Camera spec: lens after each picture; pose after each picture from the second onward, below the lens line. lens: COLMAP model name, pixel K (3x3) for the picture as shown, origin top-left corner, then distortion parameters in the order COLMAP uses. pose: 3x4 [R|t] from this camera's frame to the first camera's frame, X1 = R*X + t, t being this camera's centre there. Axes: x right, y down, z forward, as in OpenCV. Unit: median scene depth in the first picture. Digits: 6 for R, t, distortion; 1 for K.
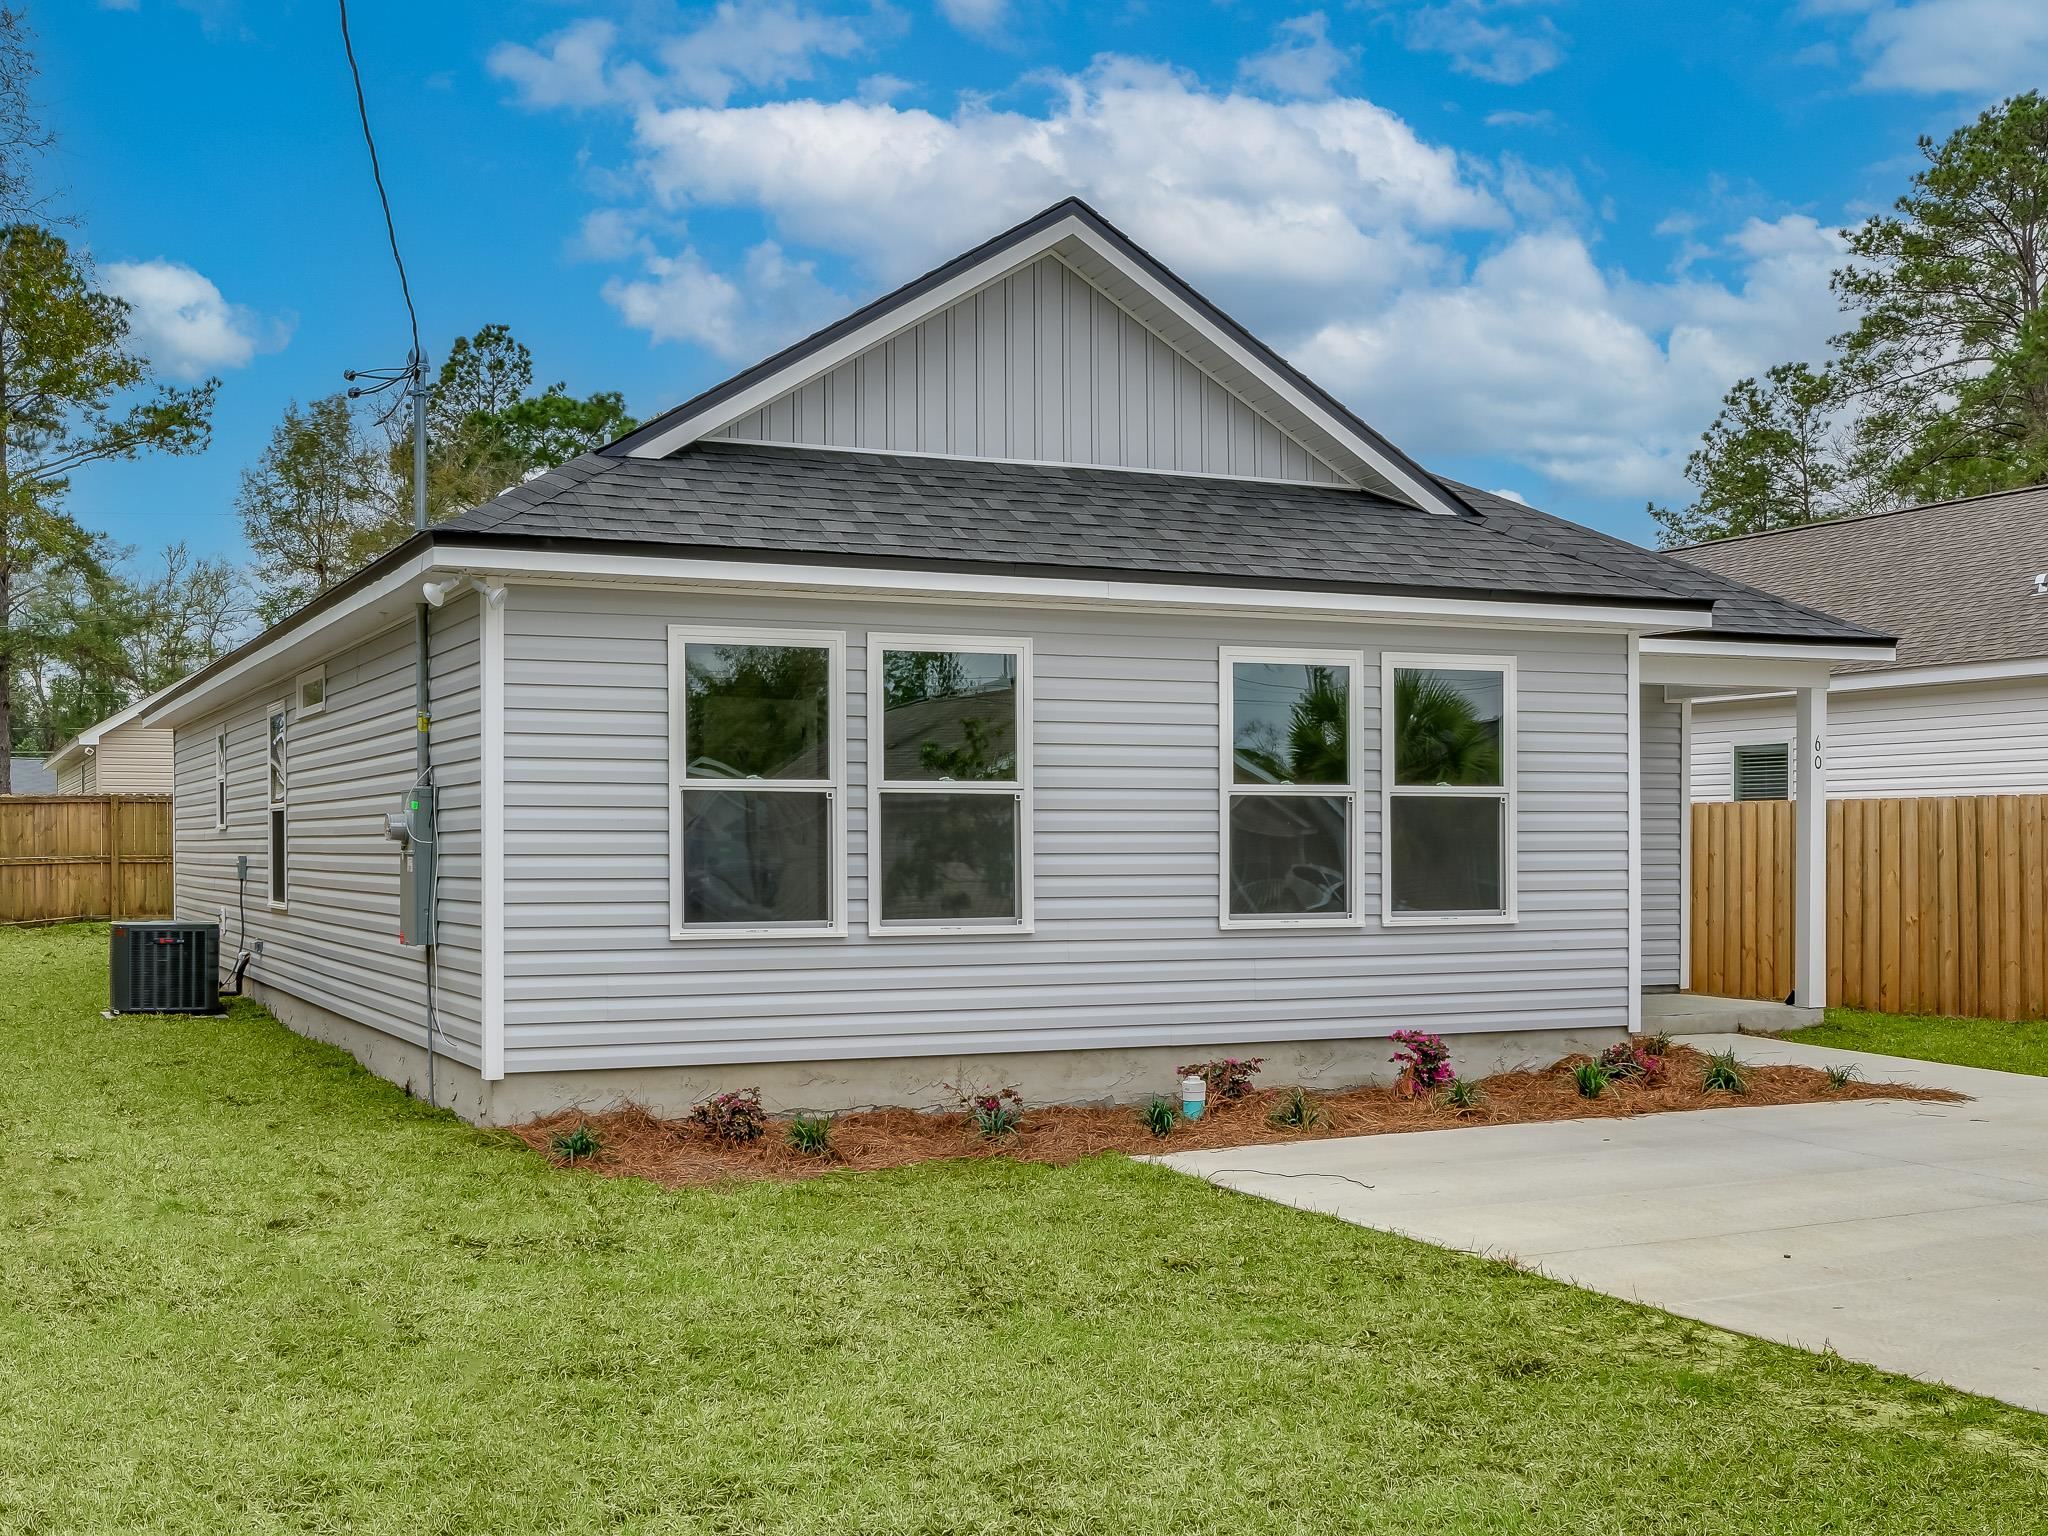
lens RADIAL K [[2324.6, 0, 1028.2], [0, 2324.6, 854.1], [0, 0, 1]] dist [-0.016696, -0.032457]
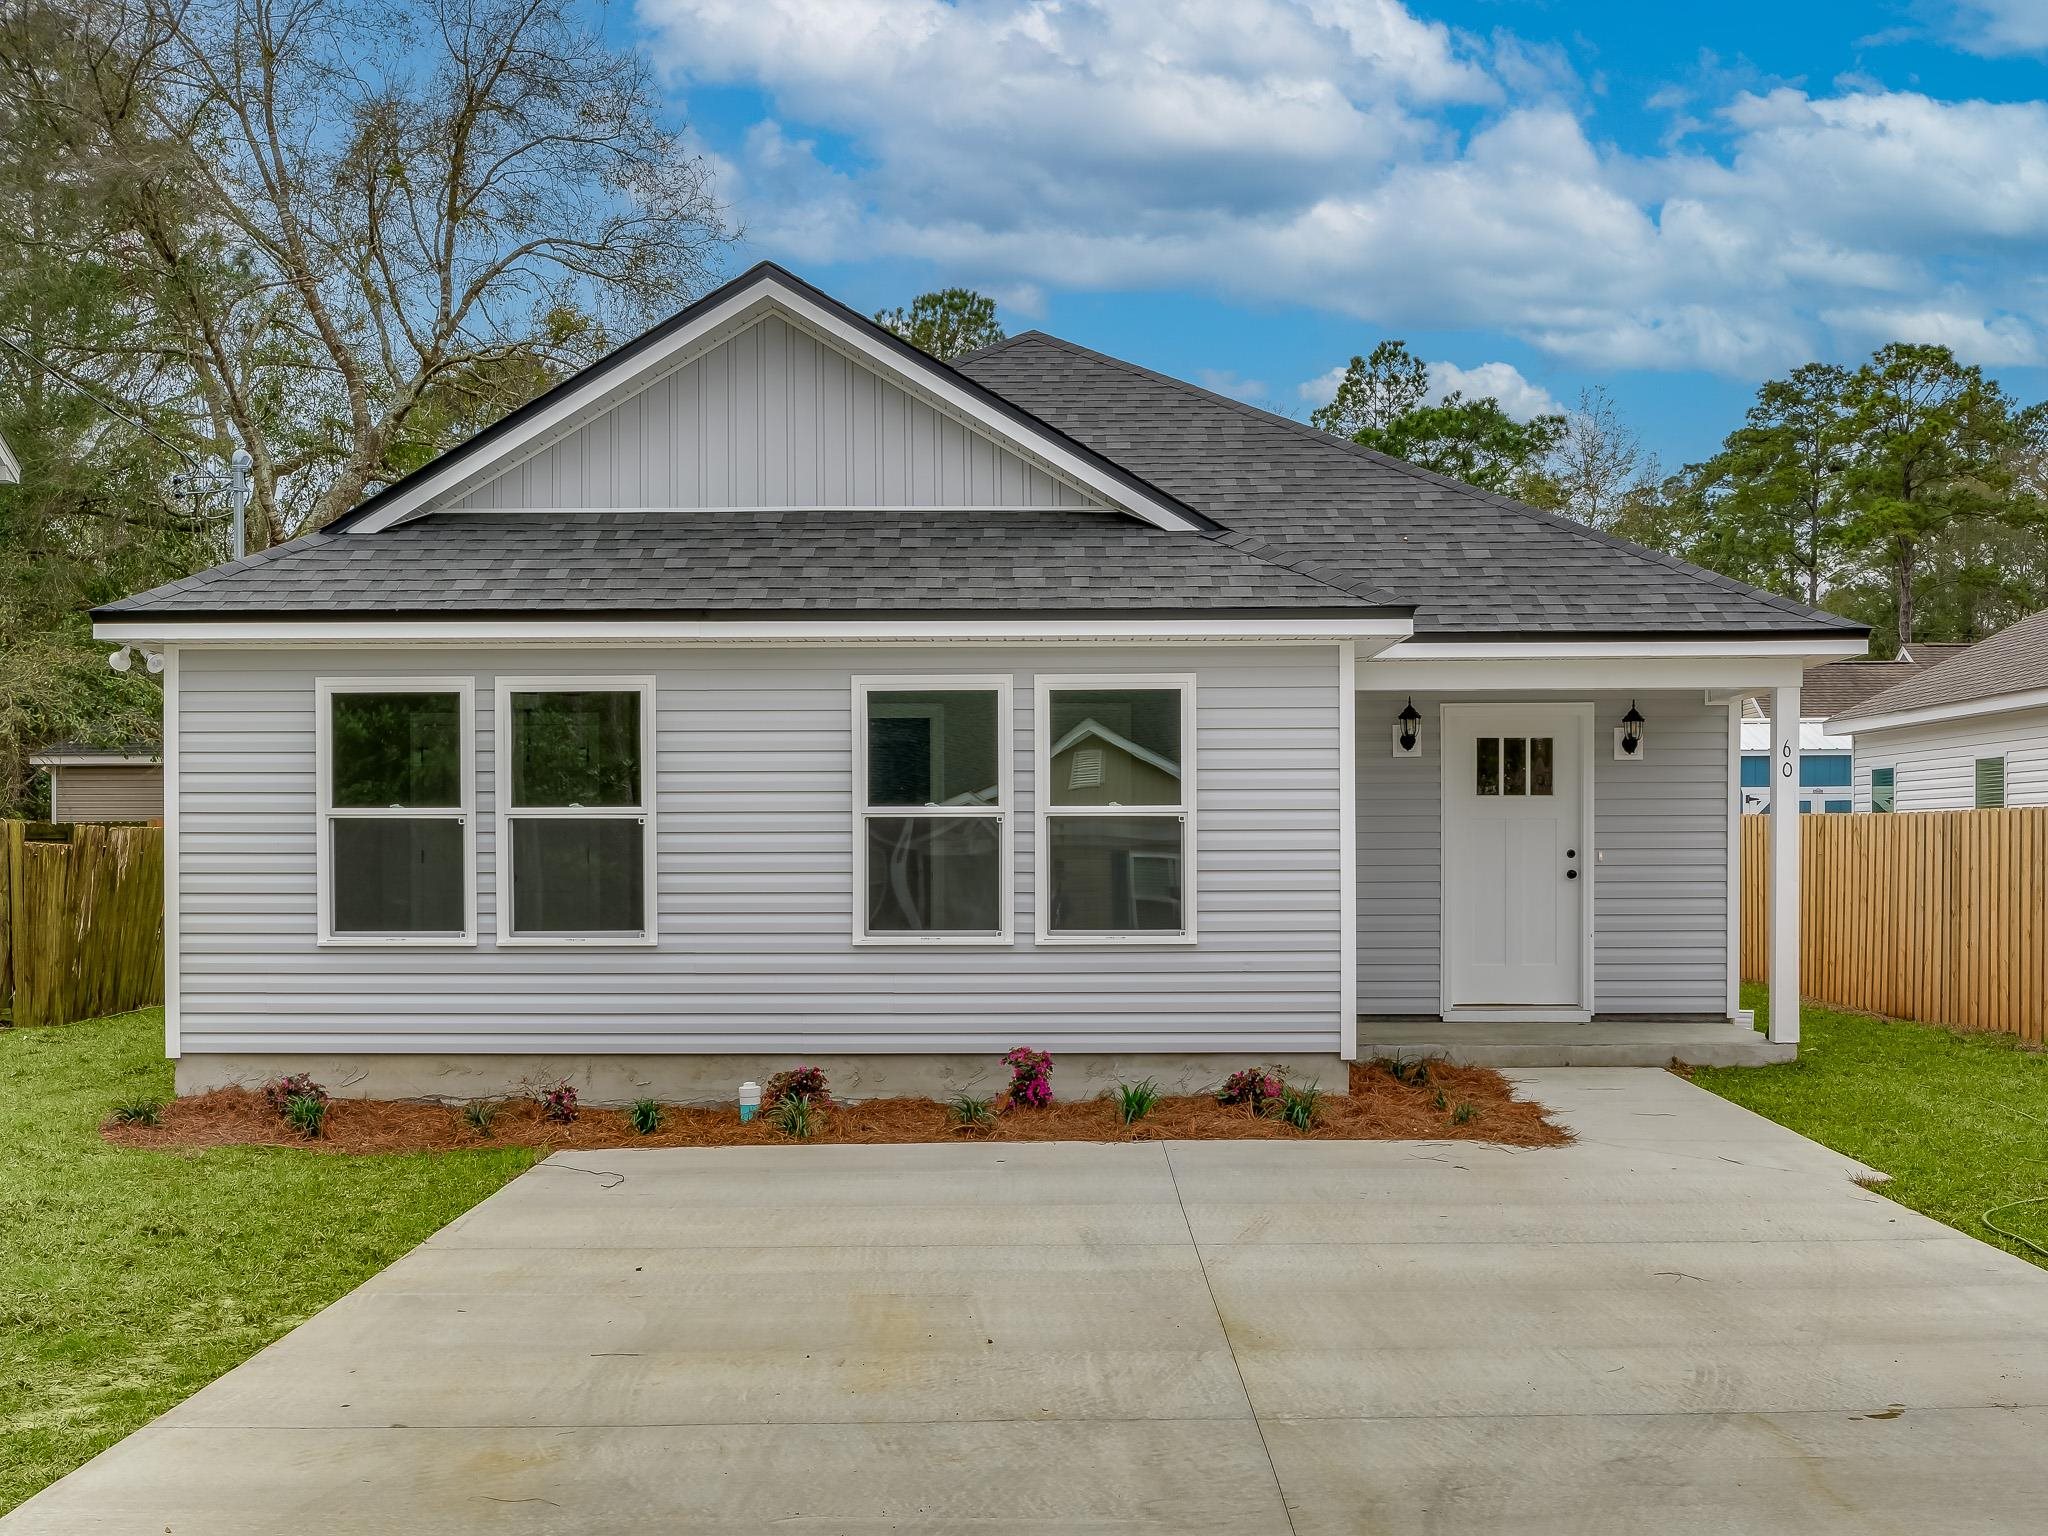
lens RADIAL K [[2324.6, 0, 1028.2], [0, 2324.6, 854.1], [0, 0, 1]] dist [-0.016696, -0.032457]
pose [[0.904231, -0.000355, -0.427044, 0.586789], [-0.000387, 0.999999, -0.001650, -0.006777], [0.427044, 0.001657, 0.904229, 0.080513]]
